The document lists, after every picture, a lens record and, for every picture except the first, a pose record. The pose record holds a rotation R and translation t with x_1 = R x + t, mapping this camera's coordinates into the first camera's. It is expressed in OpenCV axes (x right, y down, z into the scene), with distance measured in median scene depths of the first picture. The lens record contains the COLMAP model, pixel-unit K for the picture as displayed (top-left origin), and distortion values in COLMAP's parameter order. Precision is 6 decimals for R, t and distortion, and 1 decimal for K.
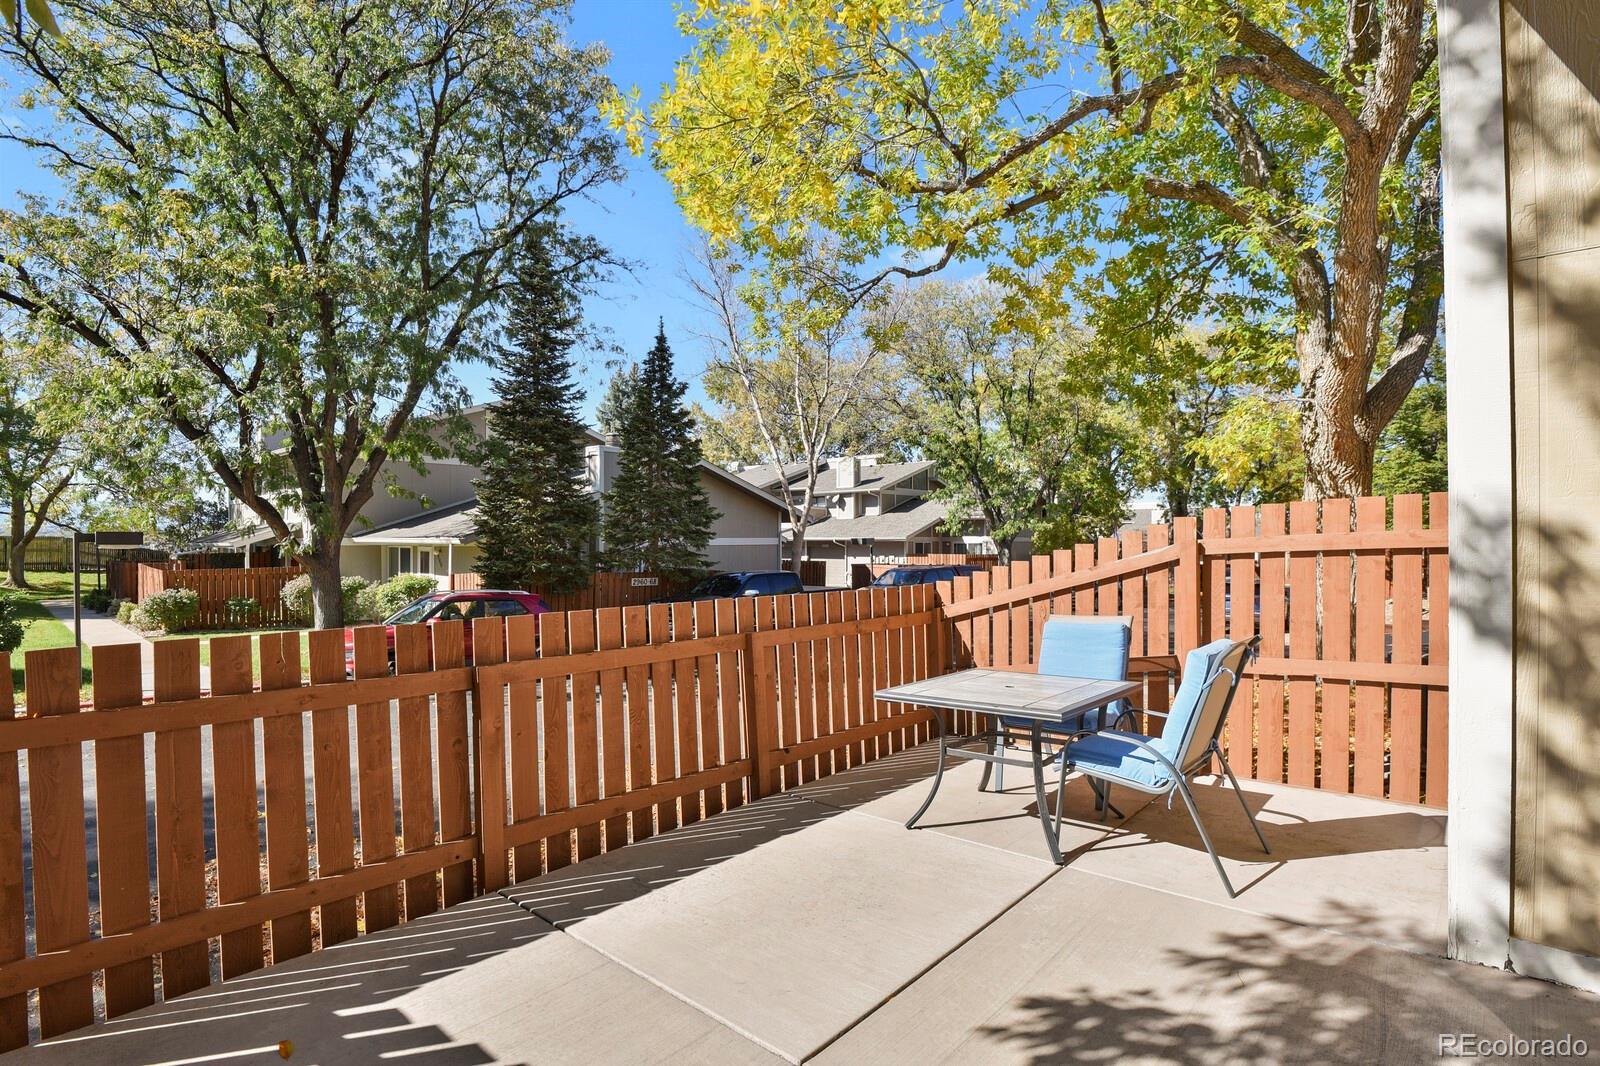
lens RADIAL K [[780.8, 0, 803.1], [0, 780.8, 540.0], [0, 0, 1]] dist [-0.021731, -0.006573]
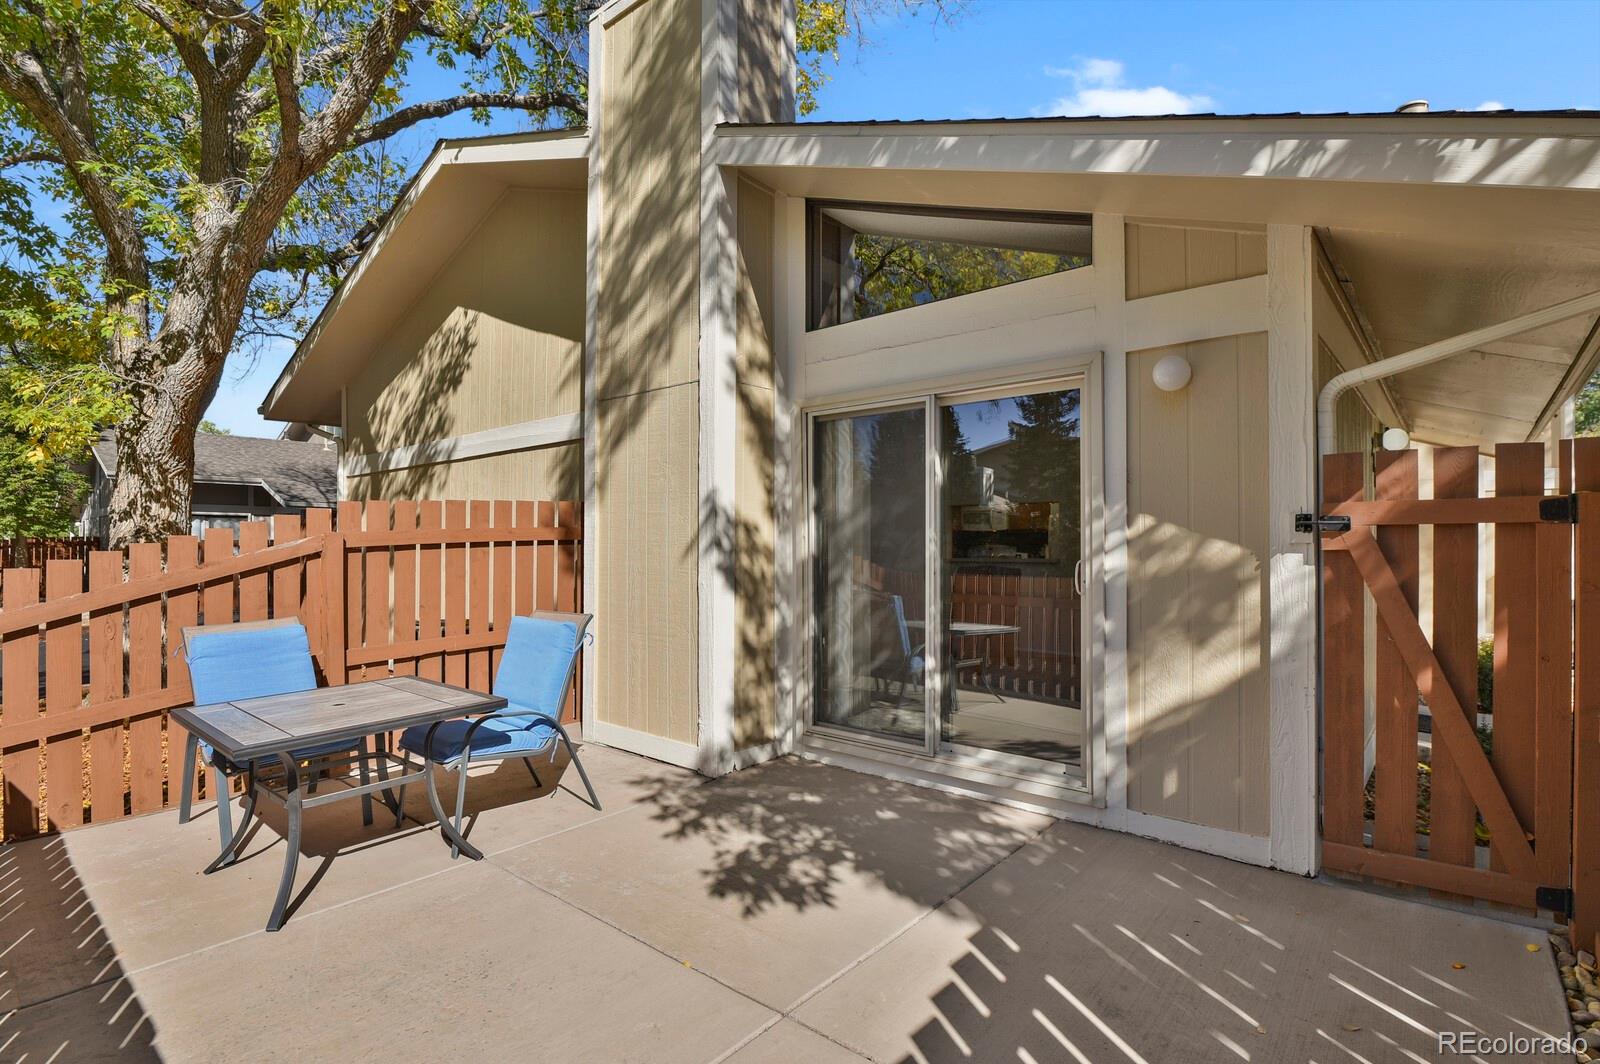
lens RADIAL K [[780.8, 0, 803.1], [0, 780.8, 539.0], [0, 0, 1]] dist [-0.021731, -0.006573]
pose [[-0.045984, 0.009343, 0.998899, -0.487927], [-0.000755, 0.999956, -0.009388, 0.016702], [-0.998942, -0.001186, -0.045974, 0.460249]]
